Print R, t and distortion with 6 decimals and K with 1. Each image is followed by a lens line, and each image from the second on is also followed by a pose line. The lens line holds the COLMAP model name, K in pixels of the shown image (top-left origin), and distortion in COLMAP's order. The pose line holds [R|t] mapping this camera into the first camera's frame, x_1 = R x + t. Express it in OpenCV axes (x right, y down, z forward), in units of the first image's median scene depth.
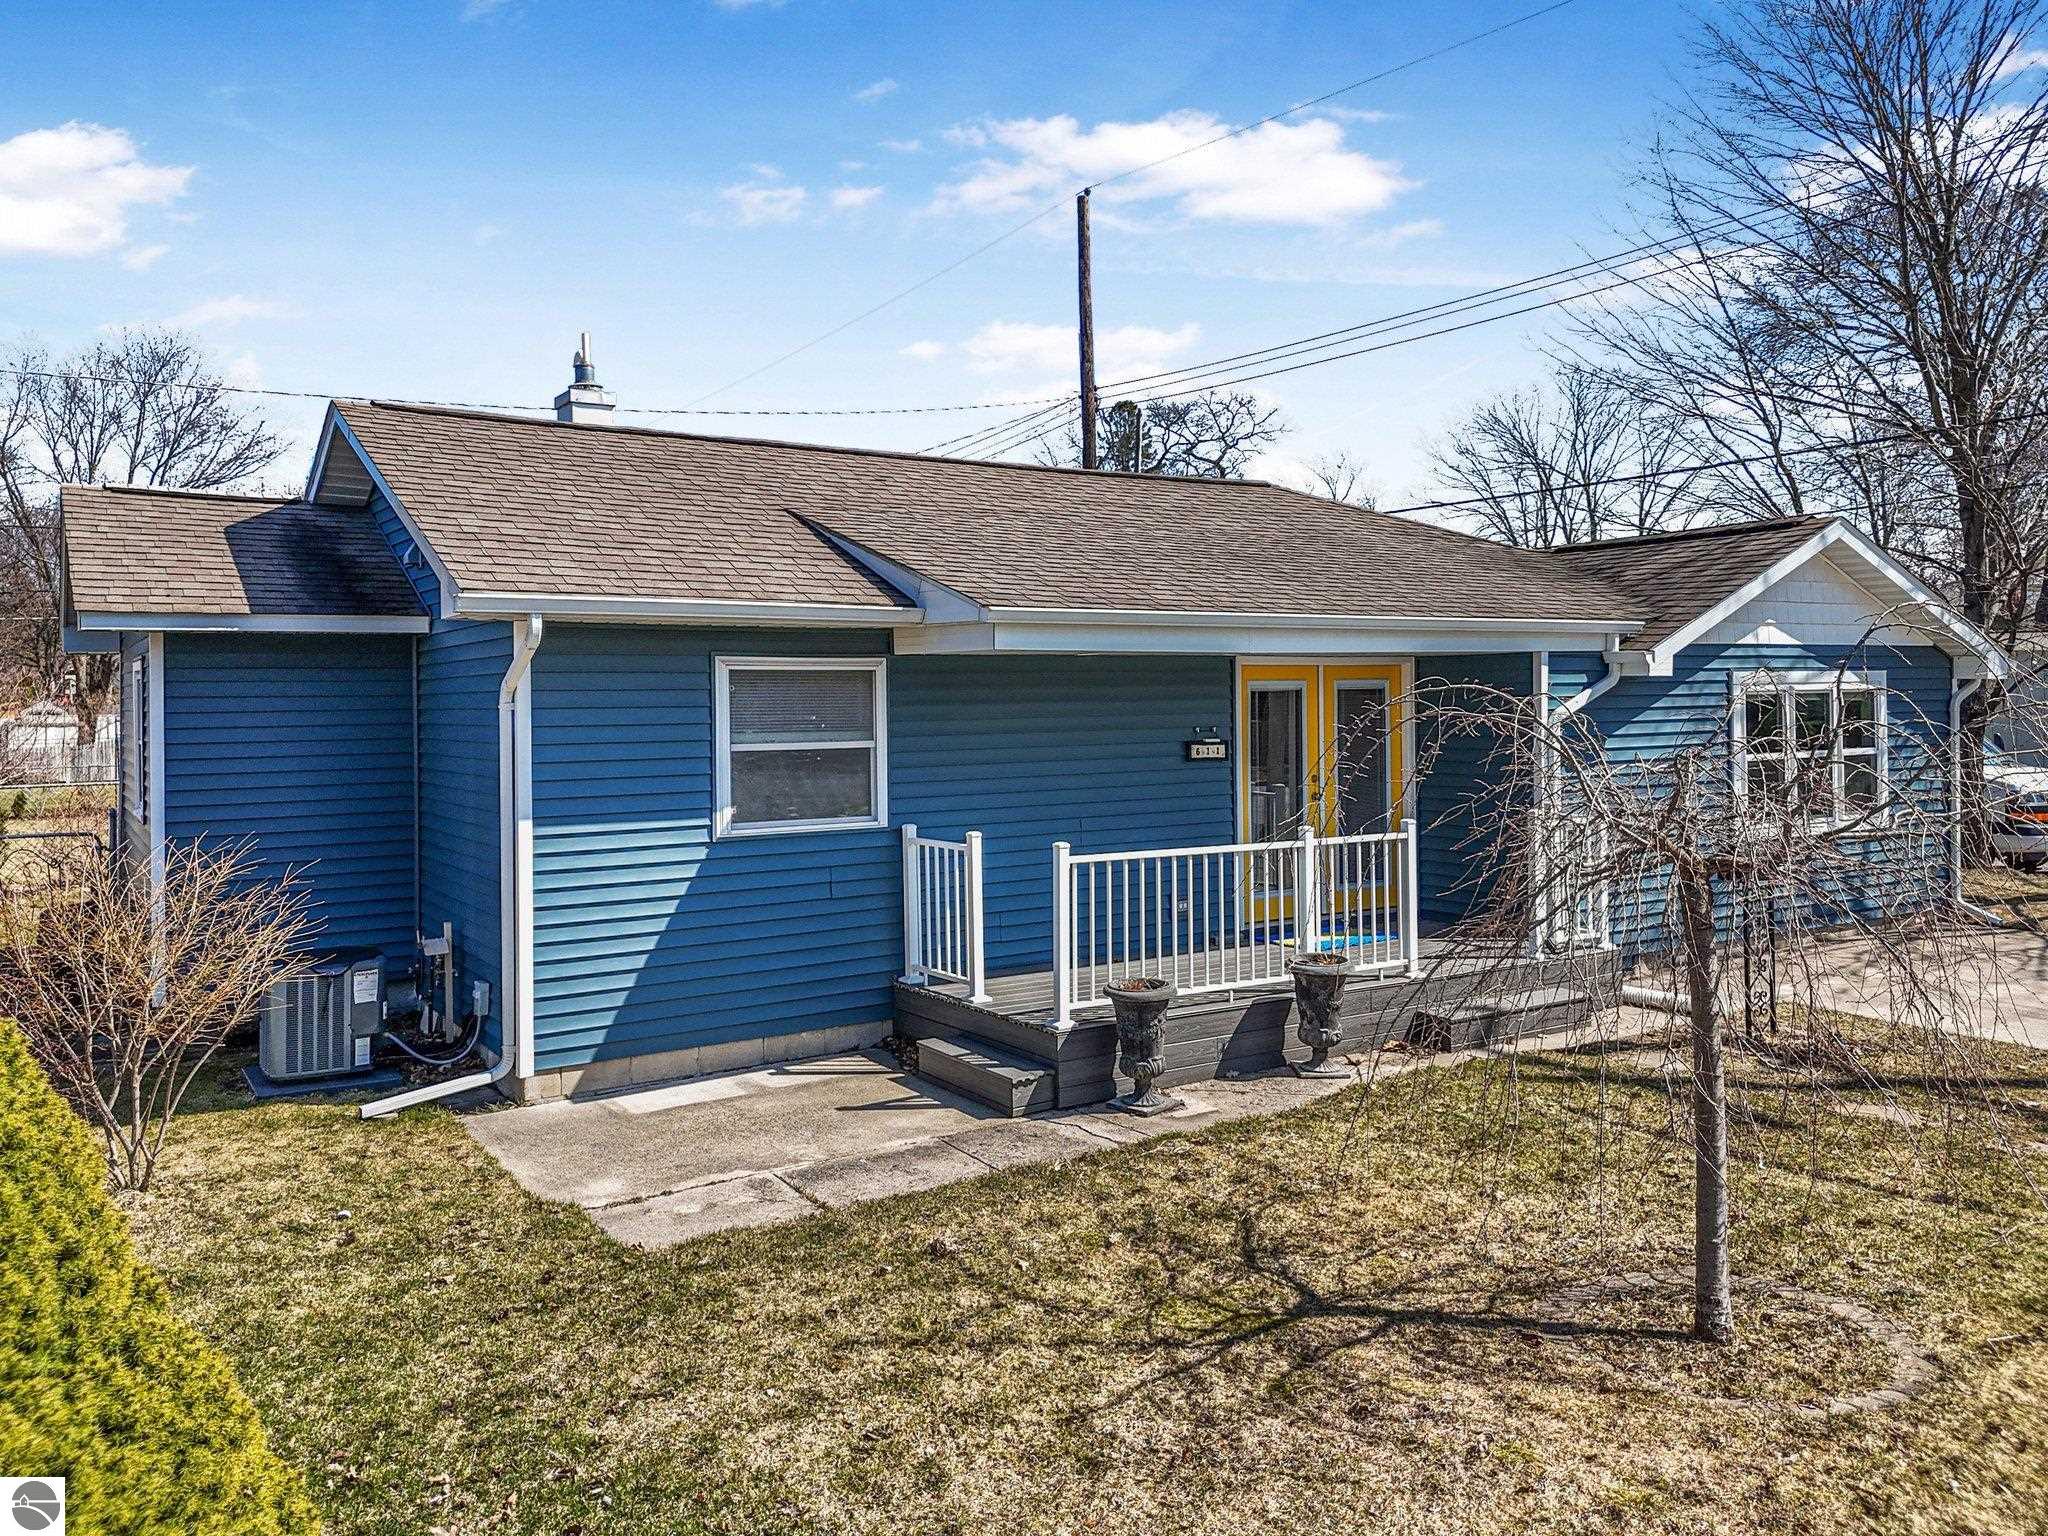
lens RADIAL K [[1499.3, 0, 1035.9], [0, 1499.3, 757.8], [0, 0, 1]] dist [0.028287, 0.000345]
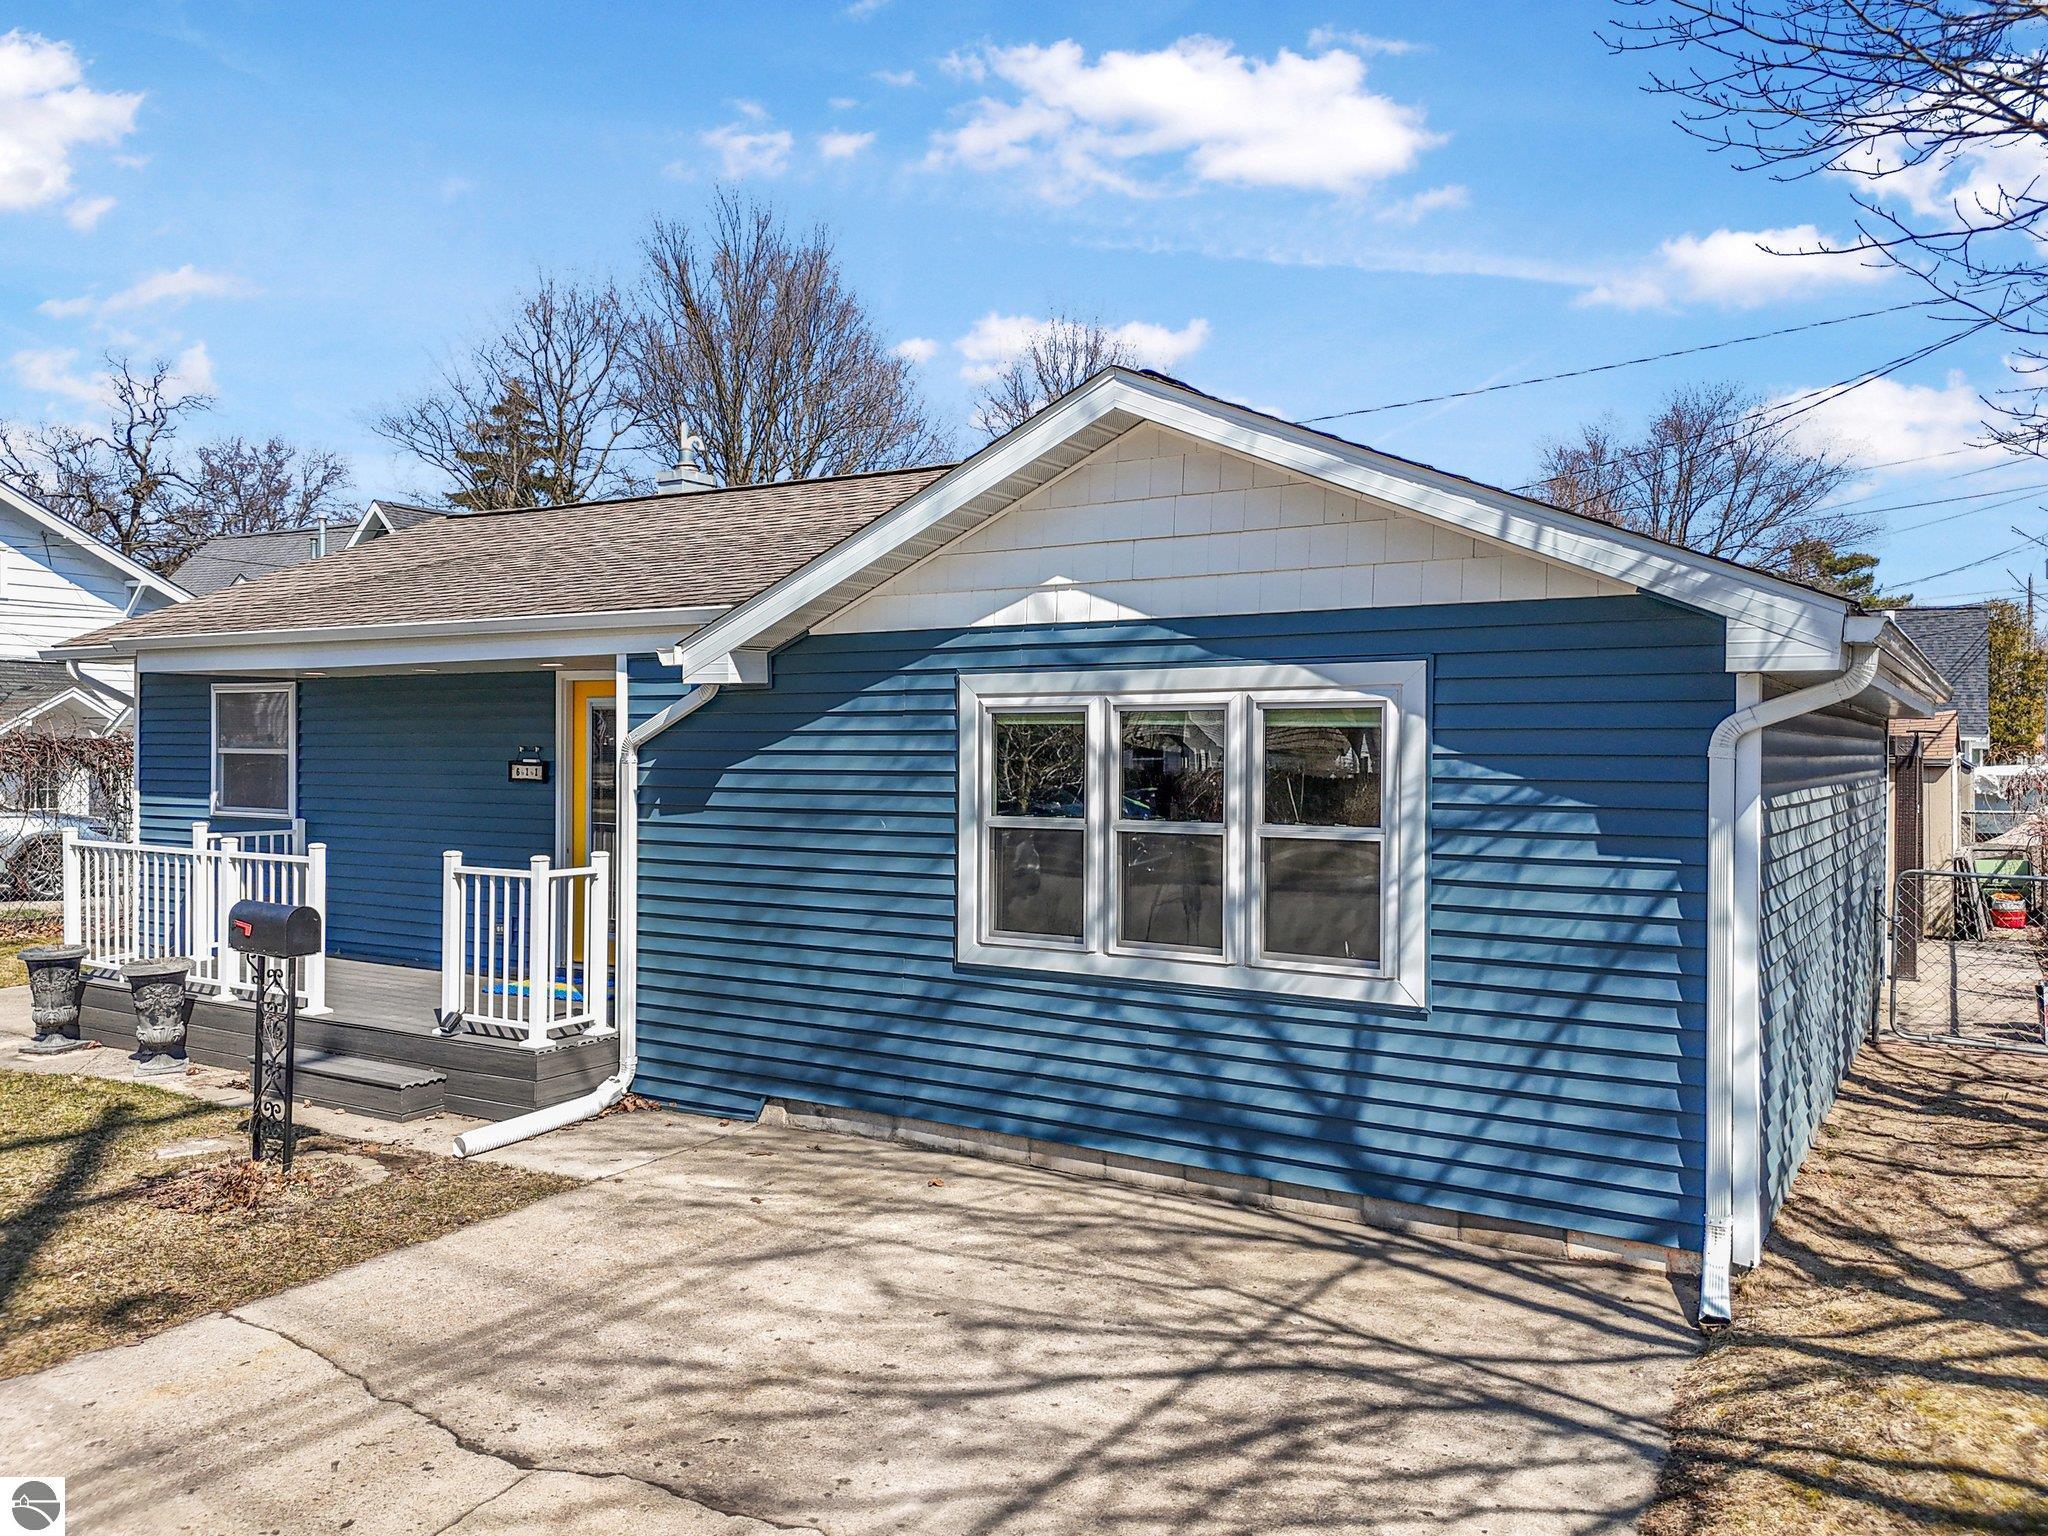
lens RADIAL K [[1499.3, 0, 1035.9], [0, 1499.3, 757.8], [0, 0, 1]] dist [0.028287, 0.000345]
pose [[0.418819, 0.026170, -0.907692, 1.119293], [-0.043484, 0.999016, 0.008738, -0.036081], [0.907028, 0.035811, 0.419545, 0.894871]]
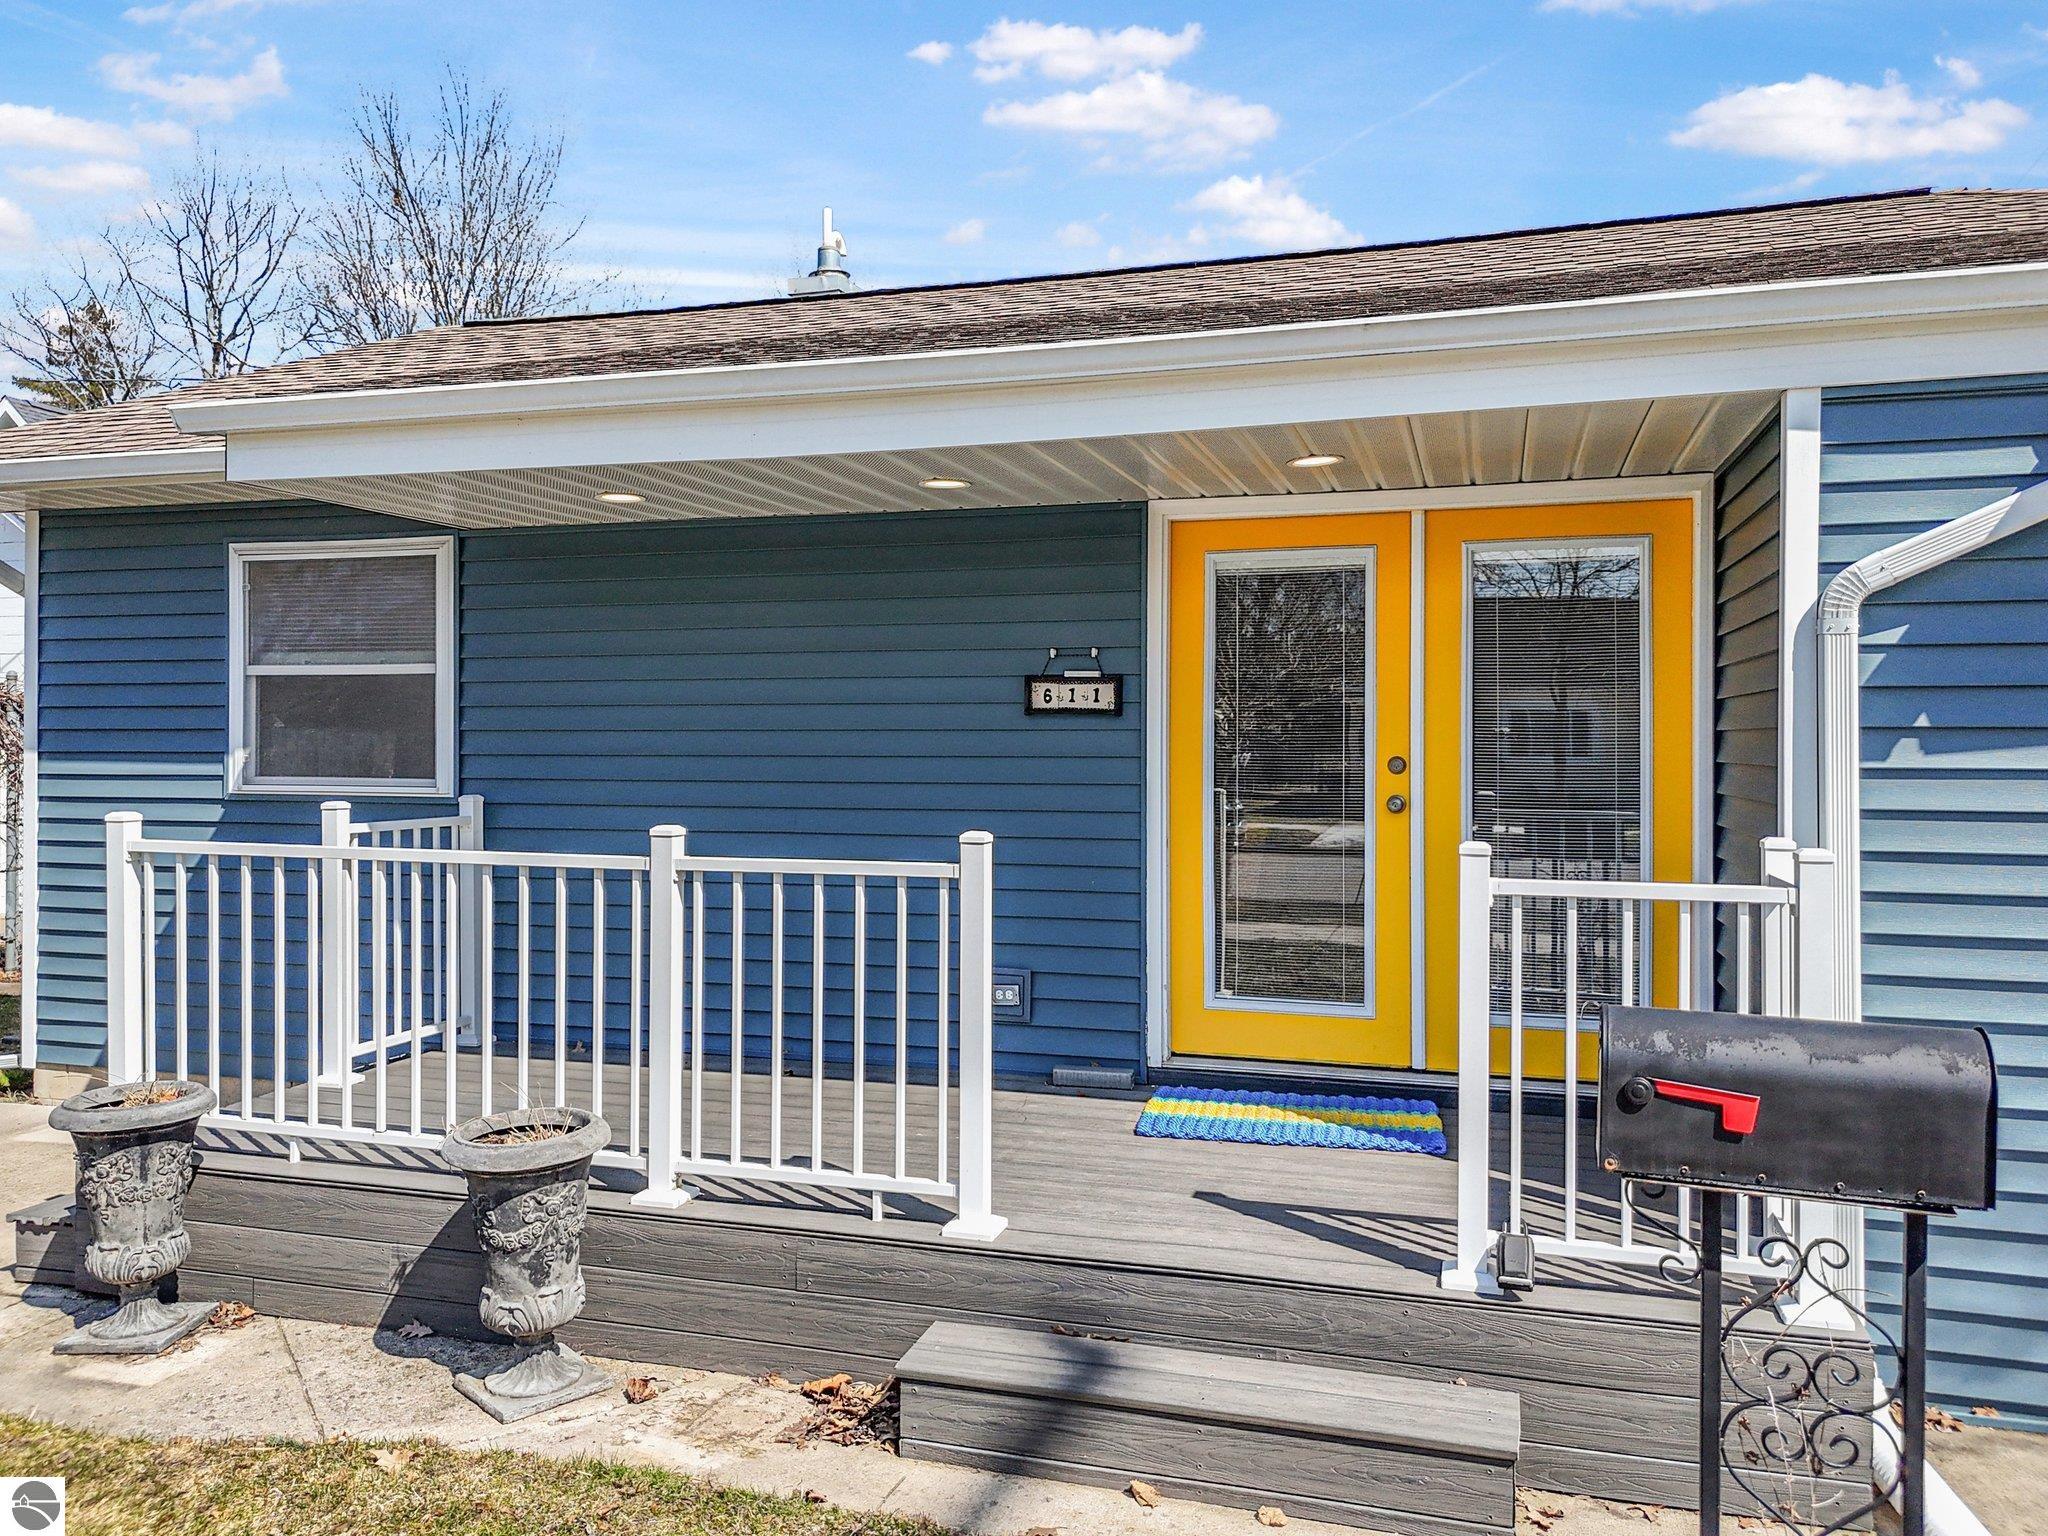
lens RADIAL K [[1499.3, 0, 1035.9], [0, 1499.3, 757.8], [0, 0, 1]] dist [0.028287, 0.000345]
pose [[0.633095, 0.027856, -0.773573, 0.493912], [-0.039571, 0.999210, 0.003596, 0.015035], [0.773062, 0.028335, 0.633697, 0.678211]]
